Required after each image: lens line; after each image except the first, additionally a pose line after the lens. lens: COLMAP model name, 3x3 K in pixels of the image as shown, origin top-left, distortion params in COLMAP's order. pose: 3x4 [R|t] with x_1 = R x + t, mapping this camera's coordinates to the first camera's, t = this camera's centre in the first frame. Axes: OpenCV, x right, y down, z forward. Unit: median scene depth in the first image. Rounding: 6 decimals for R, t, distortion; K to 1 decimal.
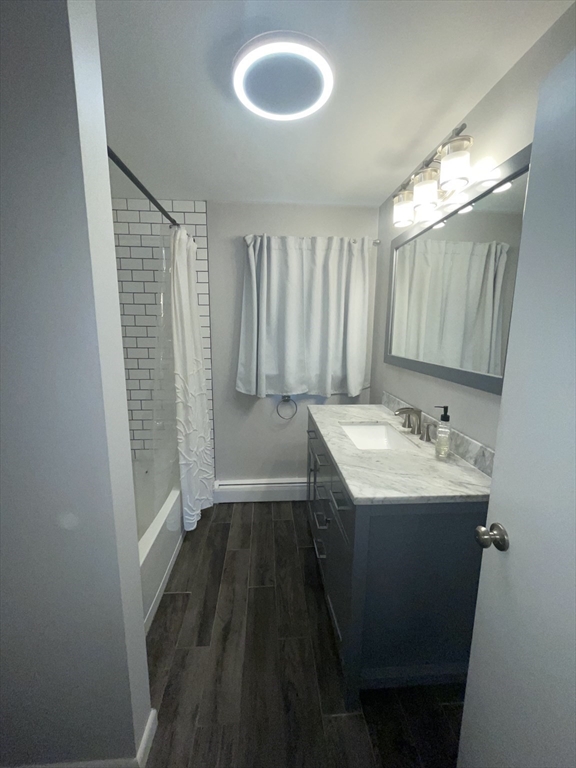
lens RADIAL K [[310.0, 0, 286.5], [0, 310.0, 382.2], [0, 0, 1]] dist [-0.001133, -0.000003]
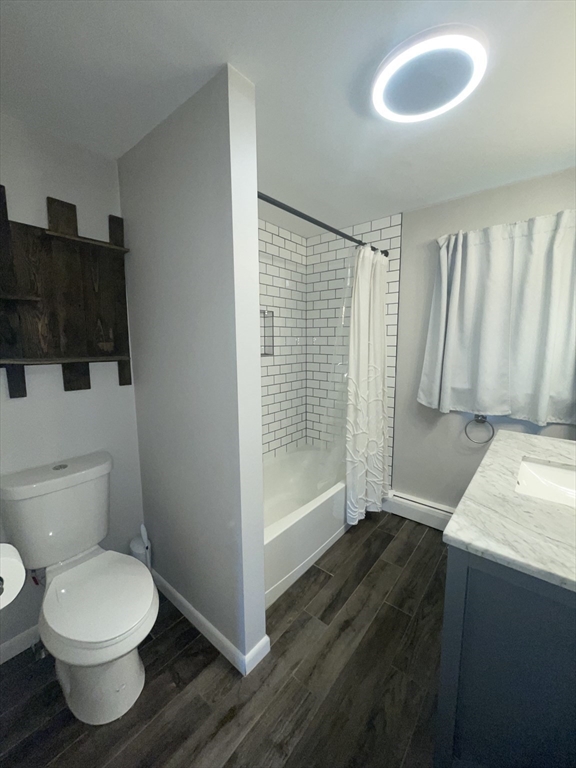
lens RADIAL K [[310.0, 0, 286.5], [0, 310.0, 382.2], [0, 0, 1]] dist [-0.001133, -0.000003]
pose [[0.725125, 0.079741, -0.683984, 0.221912], [-0.099766, 0.994958, 0.010228, -0.001951], [0.681352, 0.060822, 0.729425, 0.032053]]
